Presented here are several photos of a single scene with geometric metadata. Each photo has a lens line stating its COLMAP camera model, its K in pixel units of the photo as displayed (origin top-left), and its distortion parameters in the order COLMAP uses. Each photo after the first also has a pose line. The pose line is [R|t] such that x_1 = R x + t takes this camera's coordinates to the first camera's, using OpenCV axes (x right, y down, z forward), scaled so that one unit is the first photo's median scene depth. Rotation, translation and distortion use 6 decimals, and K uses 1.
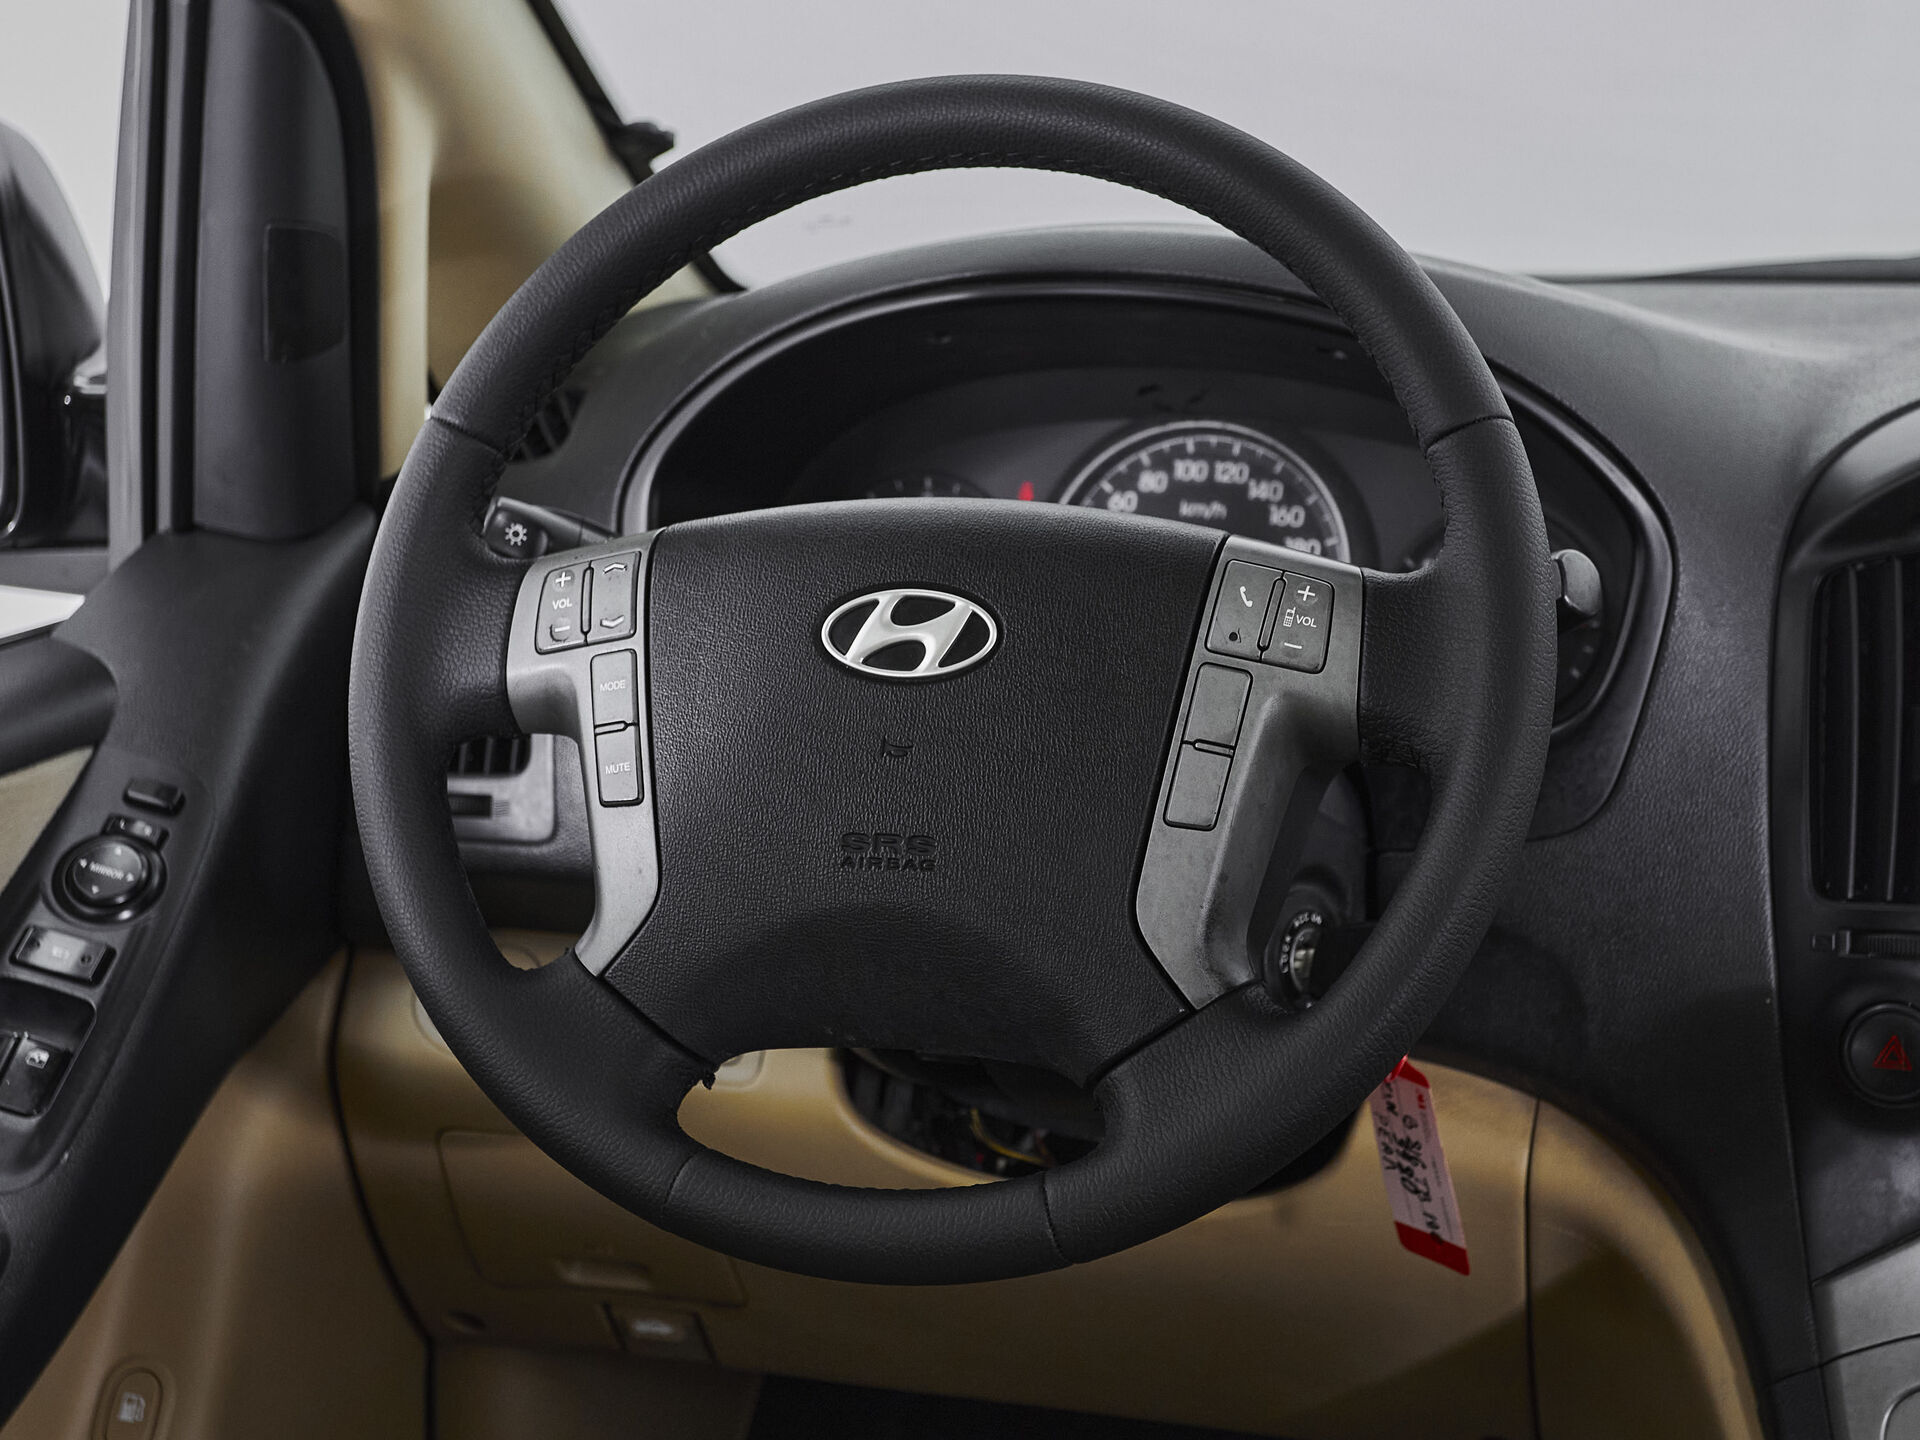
lens RADIAL K [[3235.3, 0, 904.9], [0, 3235.3, 661.7], [0, 0, 1]] dist [0.023639, 0.000000]
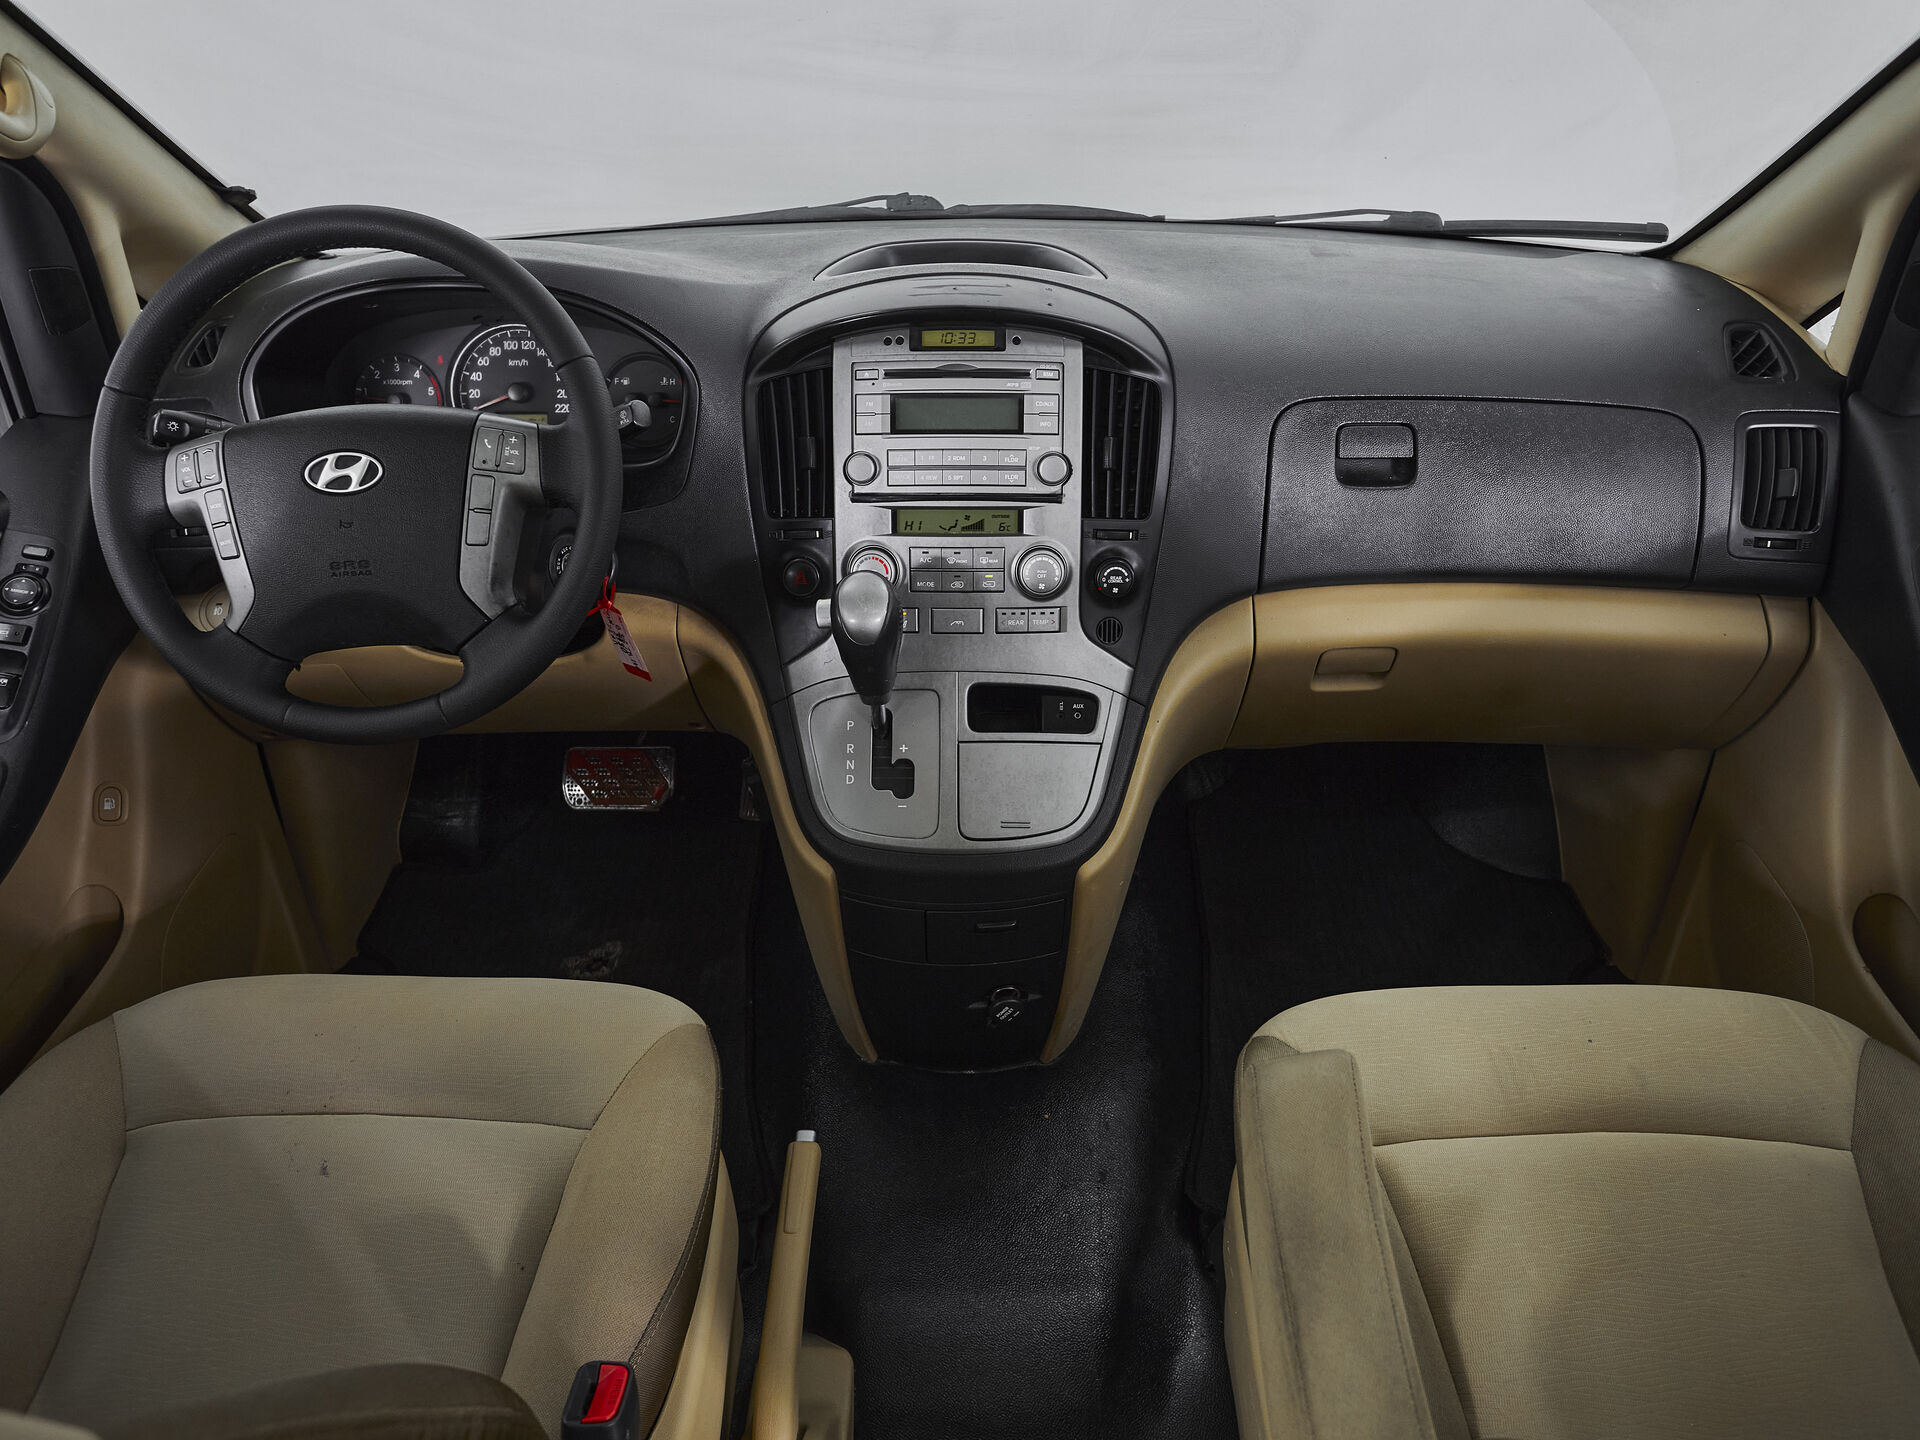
lens RADIAL K [[1319.1, 0, 955.9], [0, 1319.1, 712.5], [0, 0, 1]] dist [-0.068989, 0.052787]
pose [[0.954176, -0.154601, 0.256218, 0.131656], [0.071785, 0.949460, 0.305568, -0.083946], [-0.290509, -0.273173, 0.917050, -0.020572]]
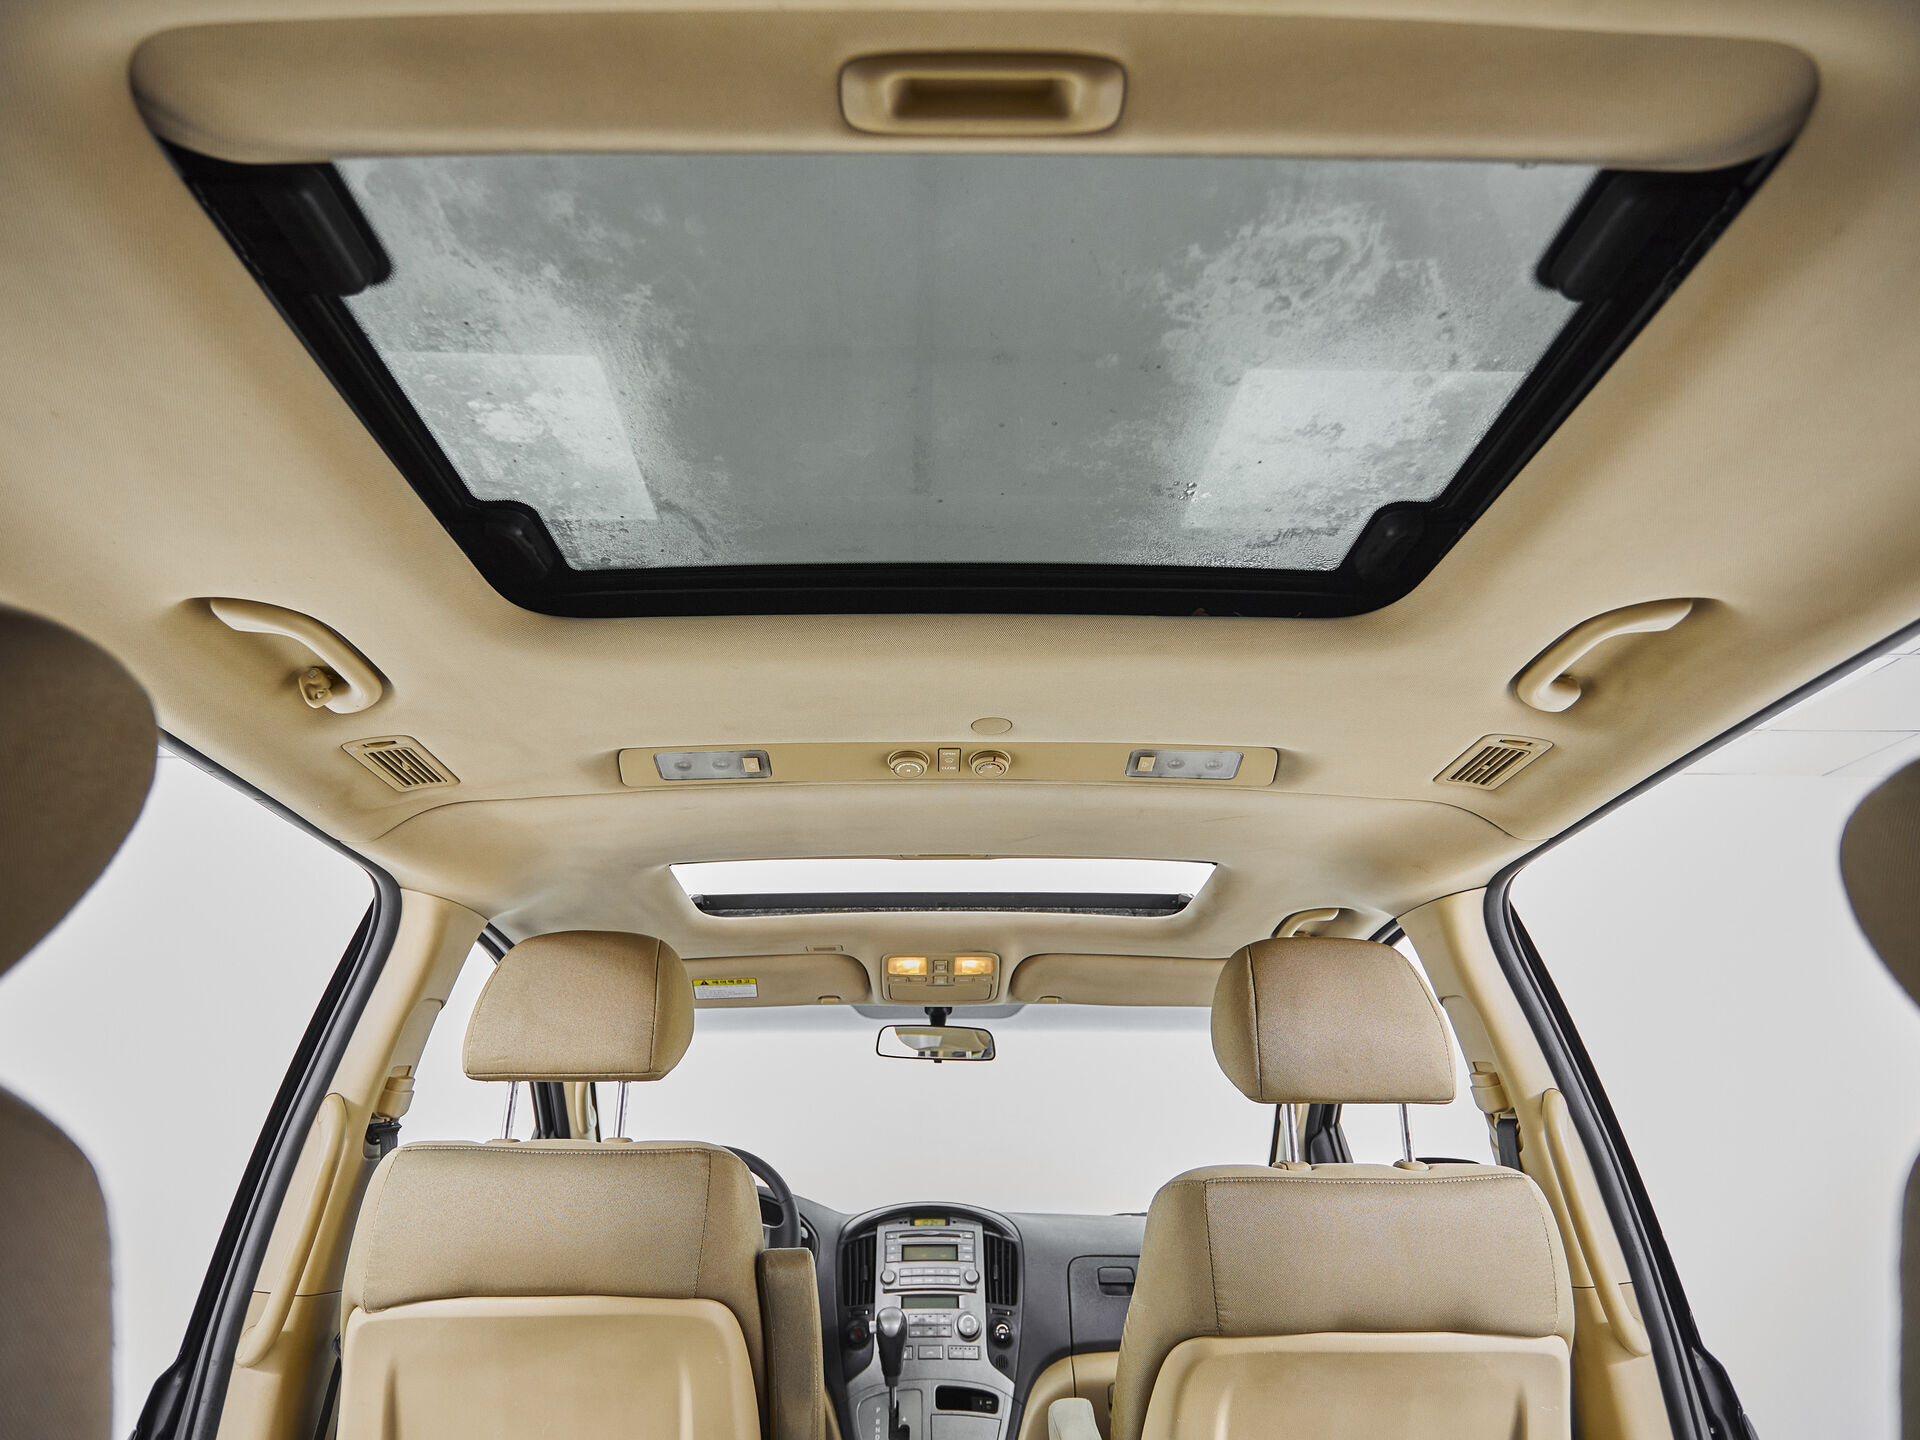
lens RADIAL K [[1045.1, 0, 938.7], [0, 1045.1, 728.0], [0, 0, 1]] dist [-0.001641, 0.001324]
pose [[0.945095, 0.138412, 0.296036, -0.227782], [0.077448, 0.785203, -0.614376, 0.398252], [-0.317485, 0.603571, 0.731372, -0.937473]]
